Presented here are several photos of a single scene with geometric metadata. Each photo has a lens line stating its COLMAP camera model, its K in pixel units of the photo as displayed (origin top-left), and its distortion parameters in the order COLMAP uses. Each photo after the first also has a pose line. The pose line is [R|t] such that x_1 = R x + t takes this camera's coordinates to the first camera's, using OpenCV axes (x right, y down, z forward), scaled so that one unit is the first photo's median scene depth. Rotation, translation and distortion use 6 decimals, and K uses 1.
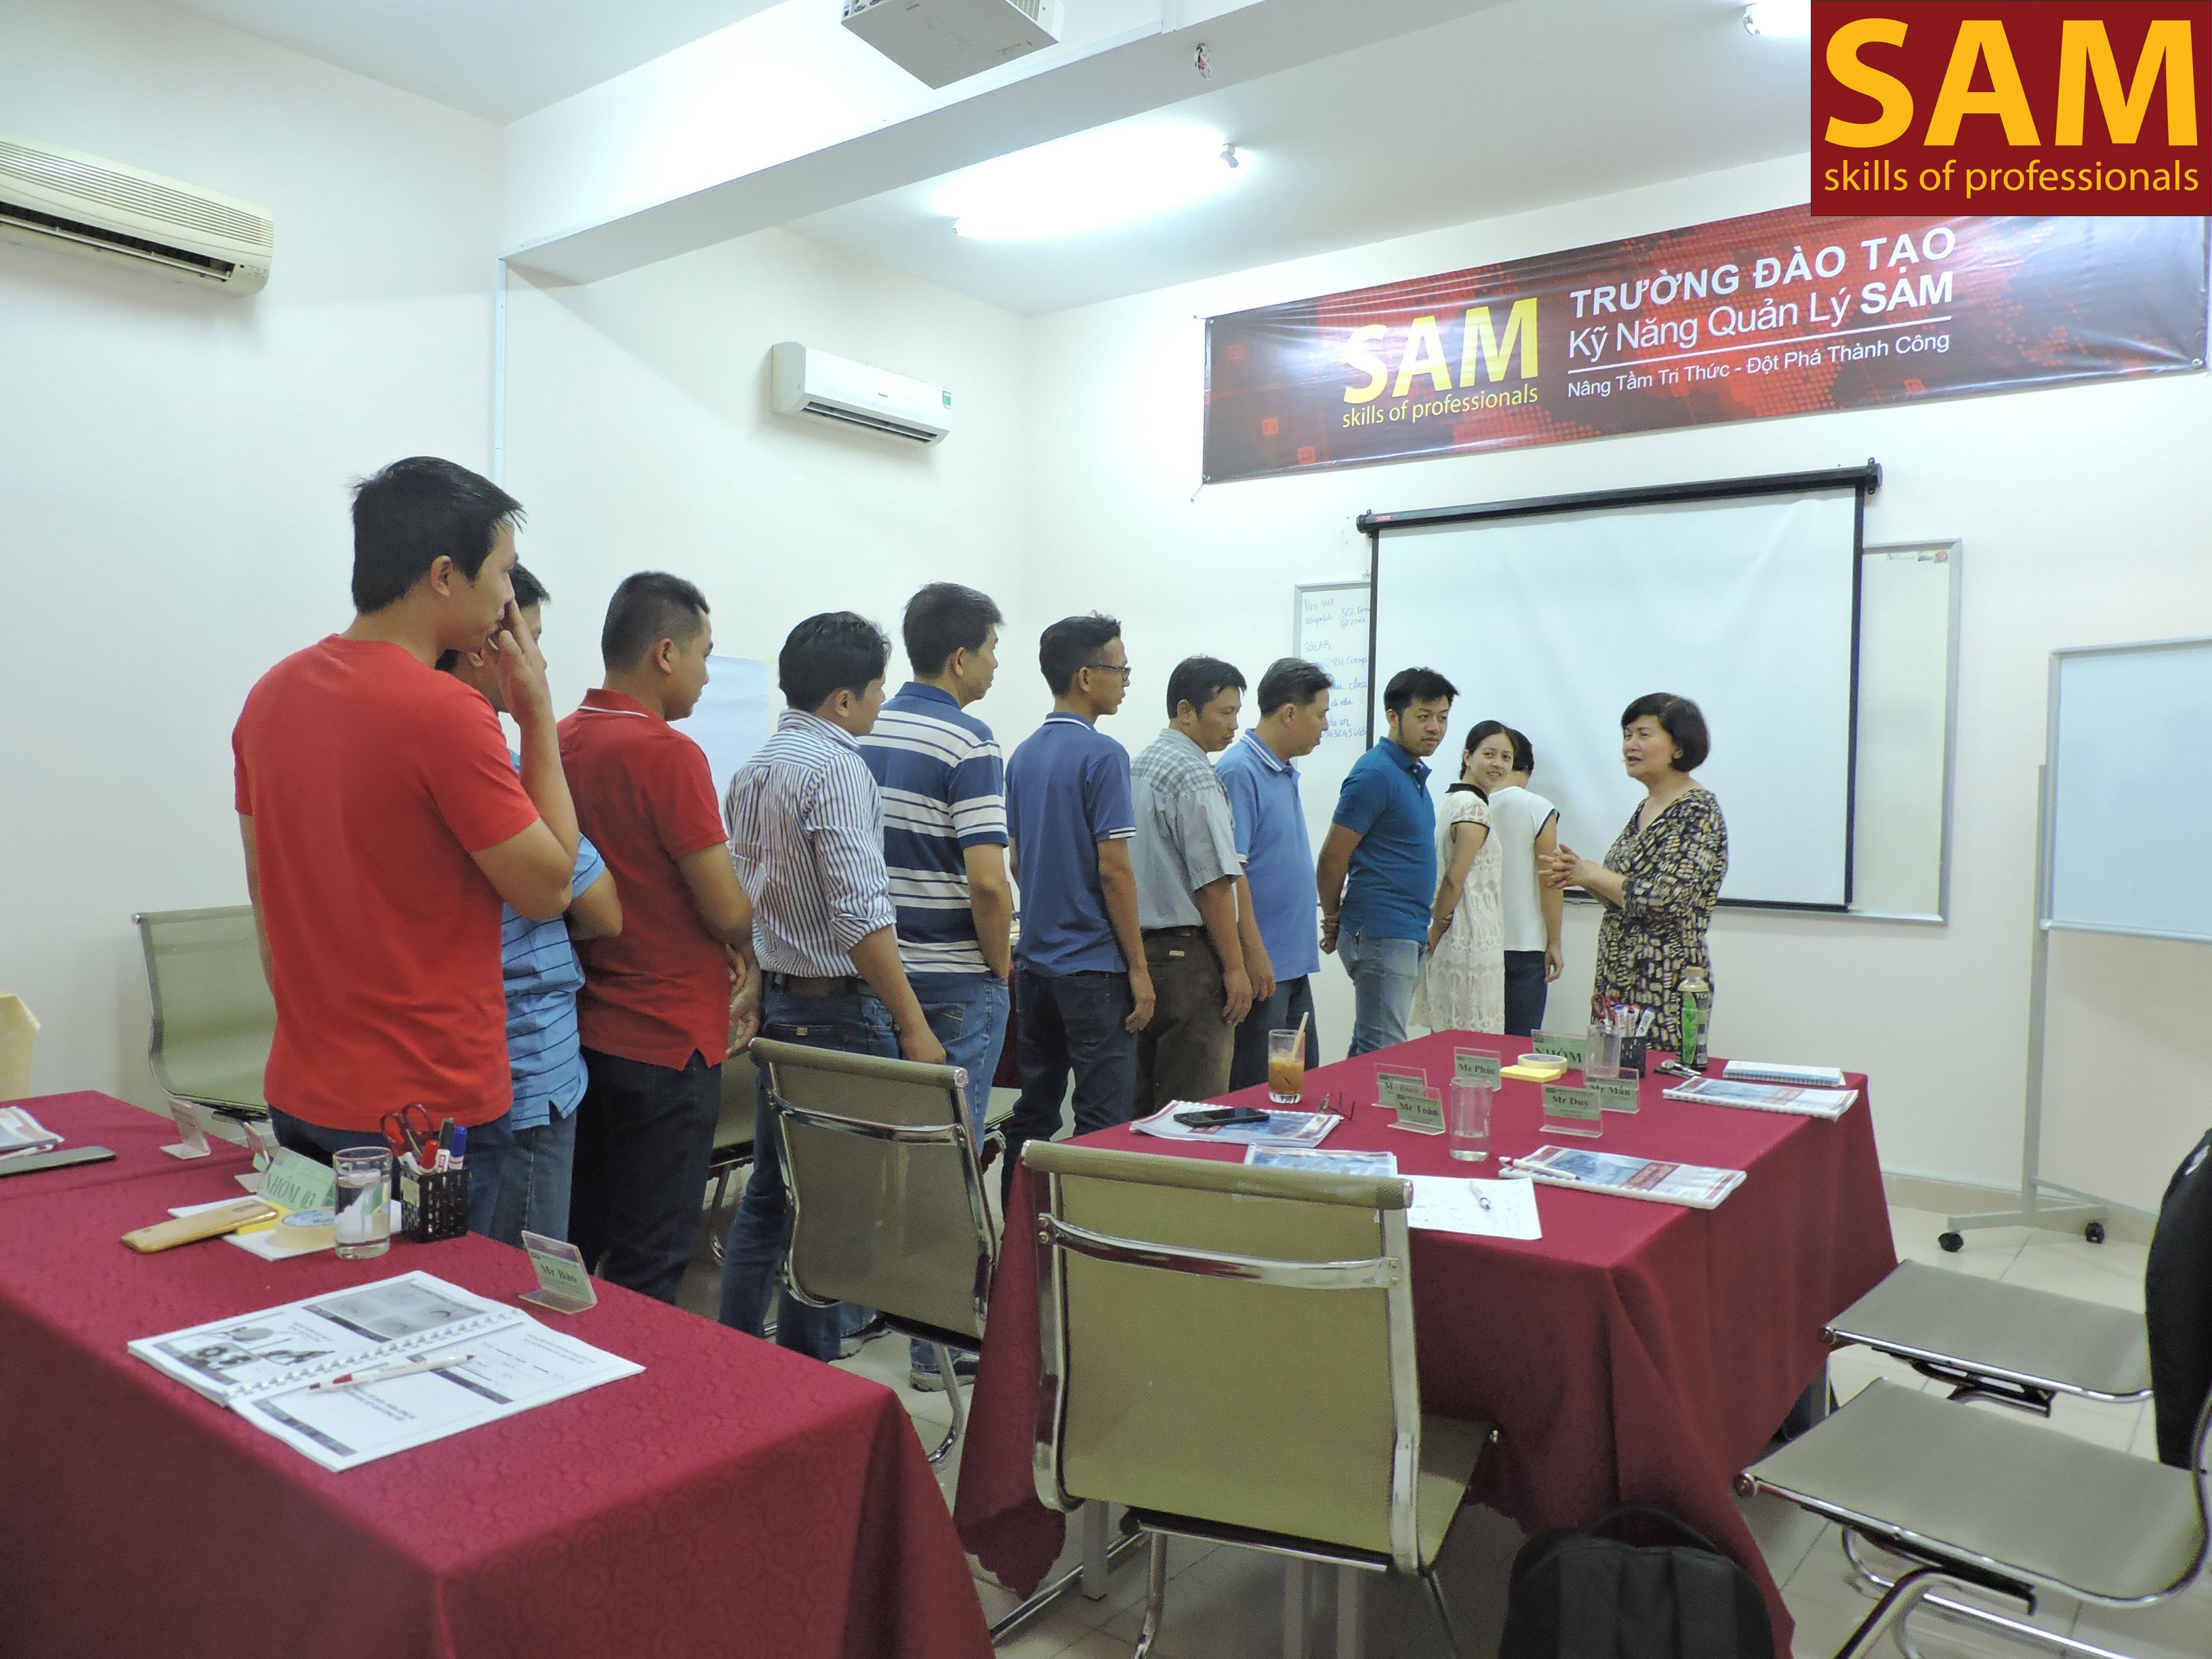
lens RADIAL K [[1549.6, 0, 1106.0], [0, 1549.6, 829.5], [0, 0, 1]] dist [0.022761, -0.000864]
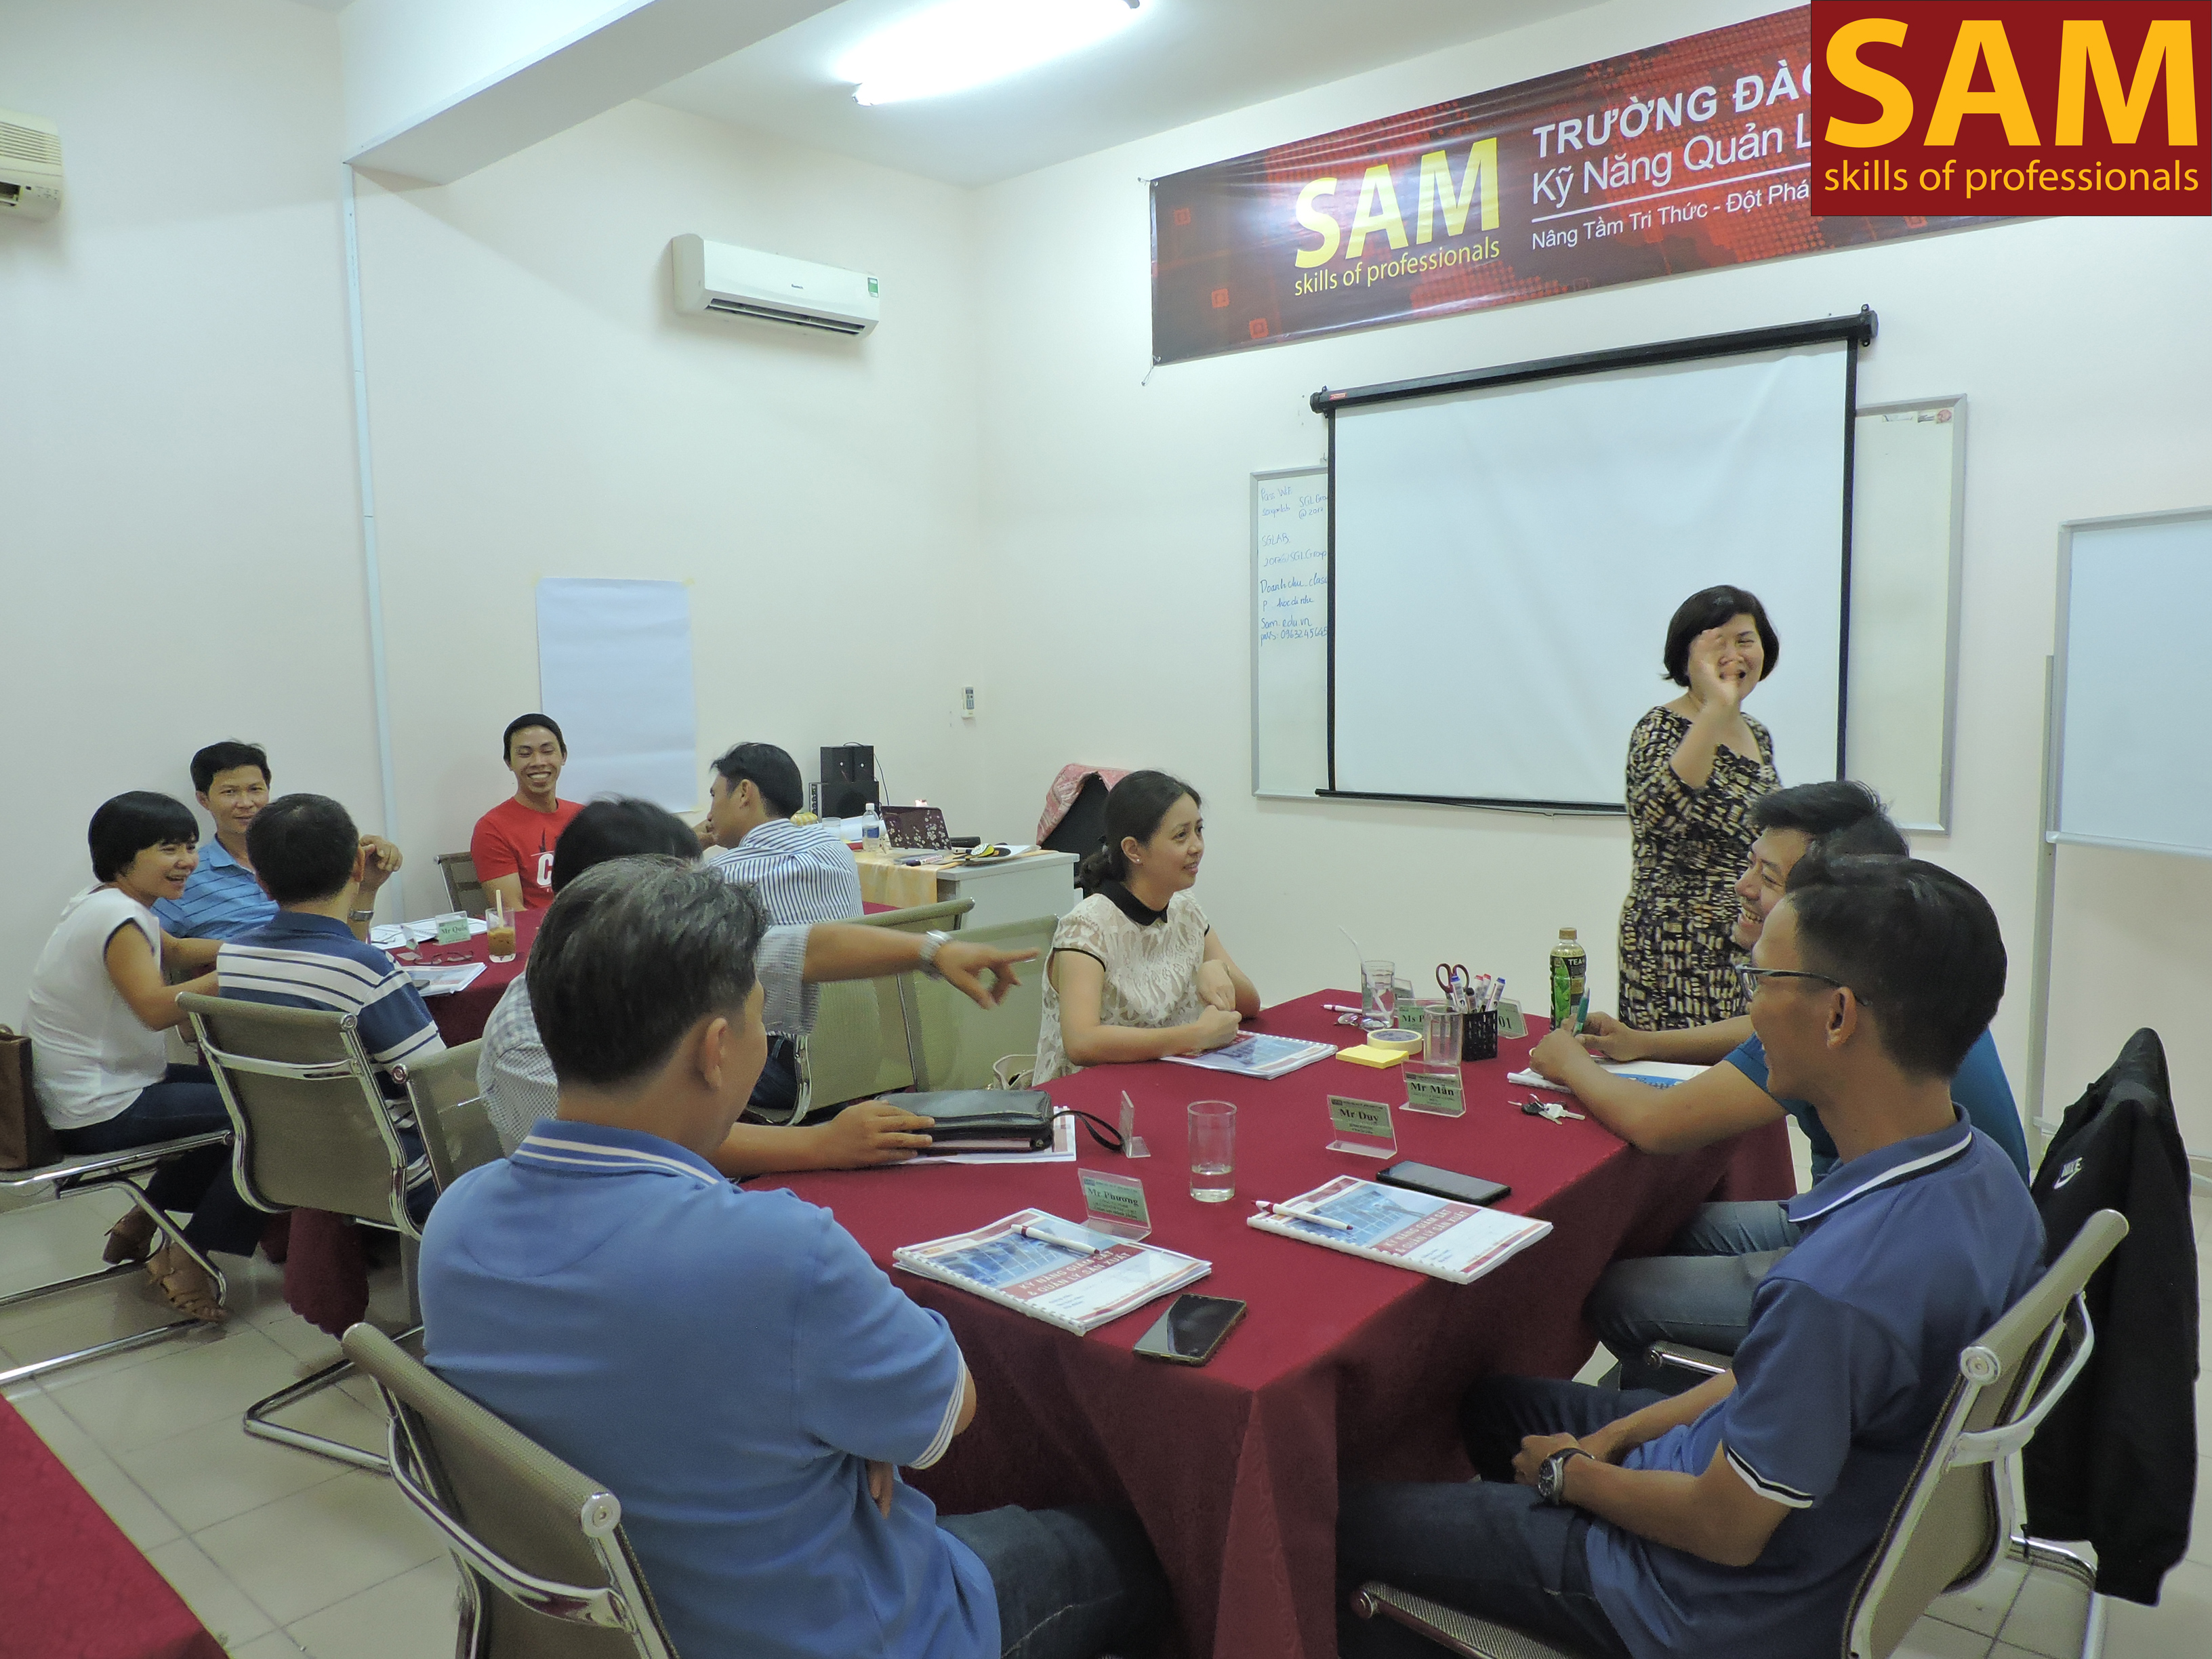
lens RADIAL K [[1540.3, 0, 1105.0], [0, 1540.3, 821.3], [0, 0, 1]] dist [0.000273, 0.006877]
pose [[0.997335, -0.030397, -0.066321, 0.102223], [0.035208, 0.996738, 0.072617, -0.024340], [0.063898, -0.074759, 0.995152, 0.081864]]
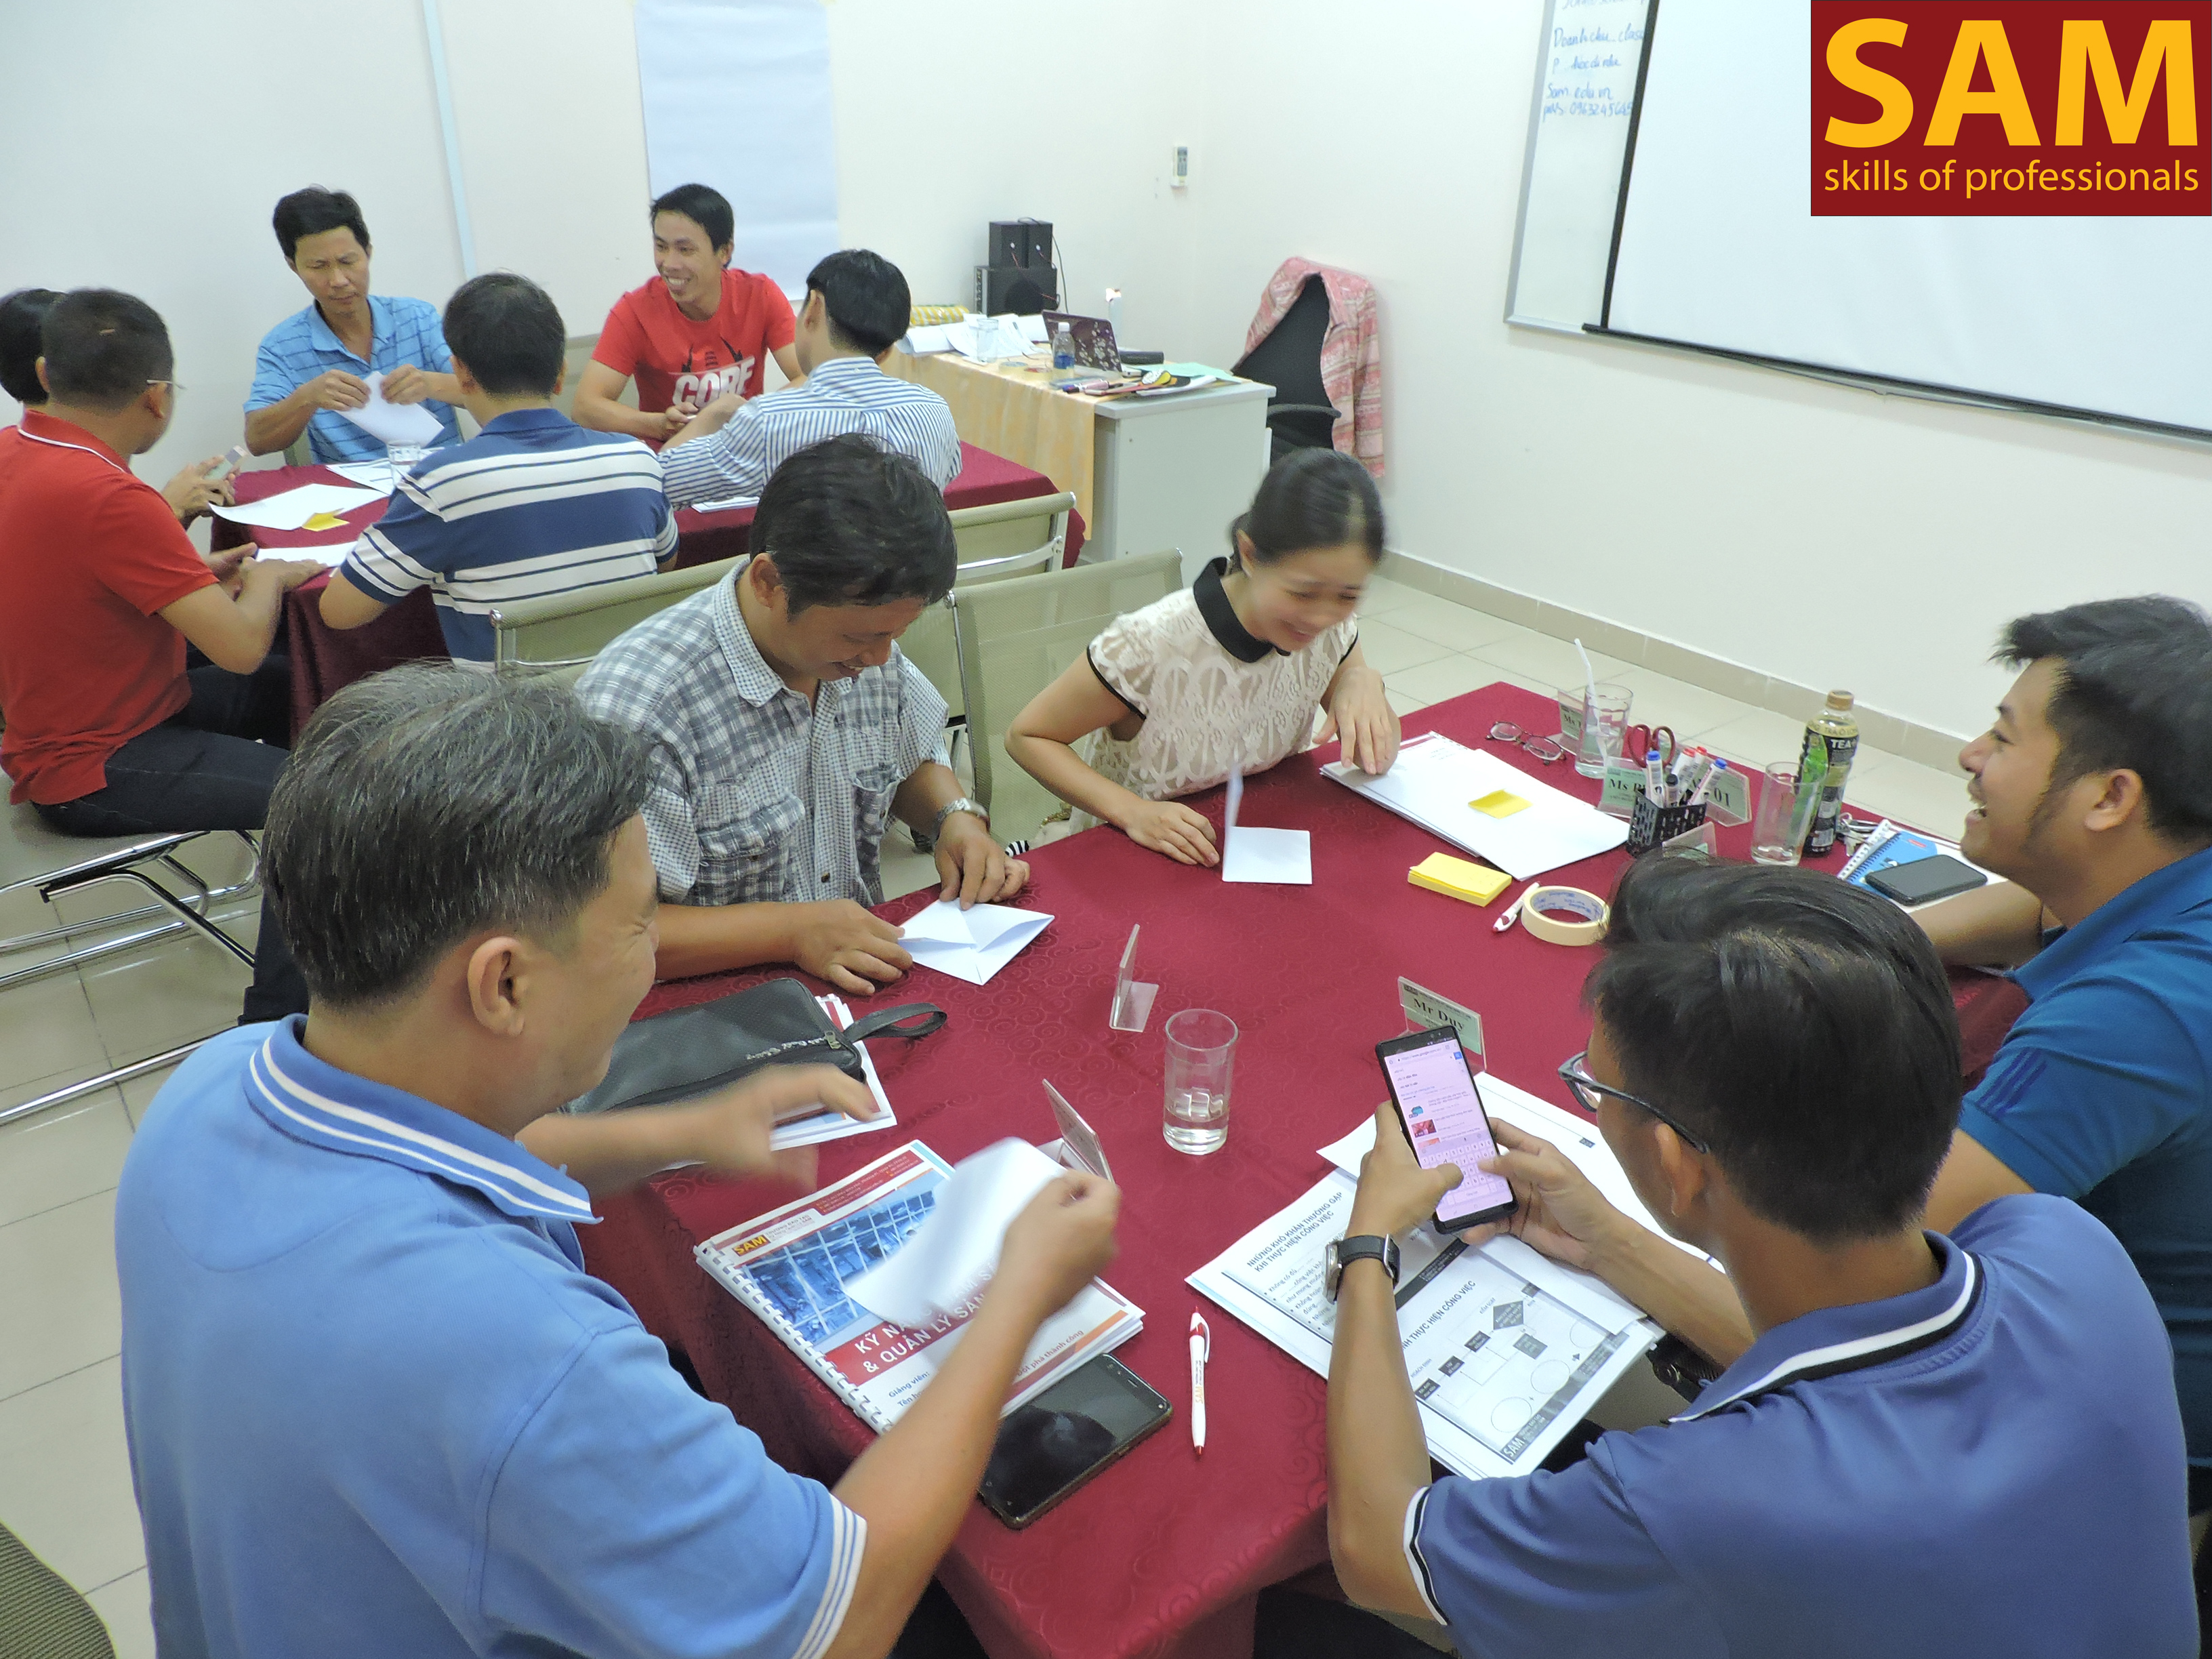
lens RADIAL K [[1537.4, 0, 1106.0], [0, 1537.4, 829.5], [0, 0, 1]] dist [-0.032384, 0.001147]
pose [[0.969711, 0.111891, -0.217119, 0.134670], [-0.010435, 0.907071, 0.420848, -0.060280], [0.244032, -0.405836, 0.880764, 0.227847]]
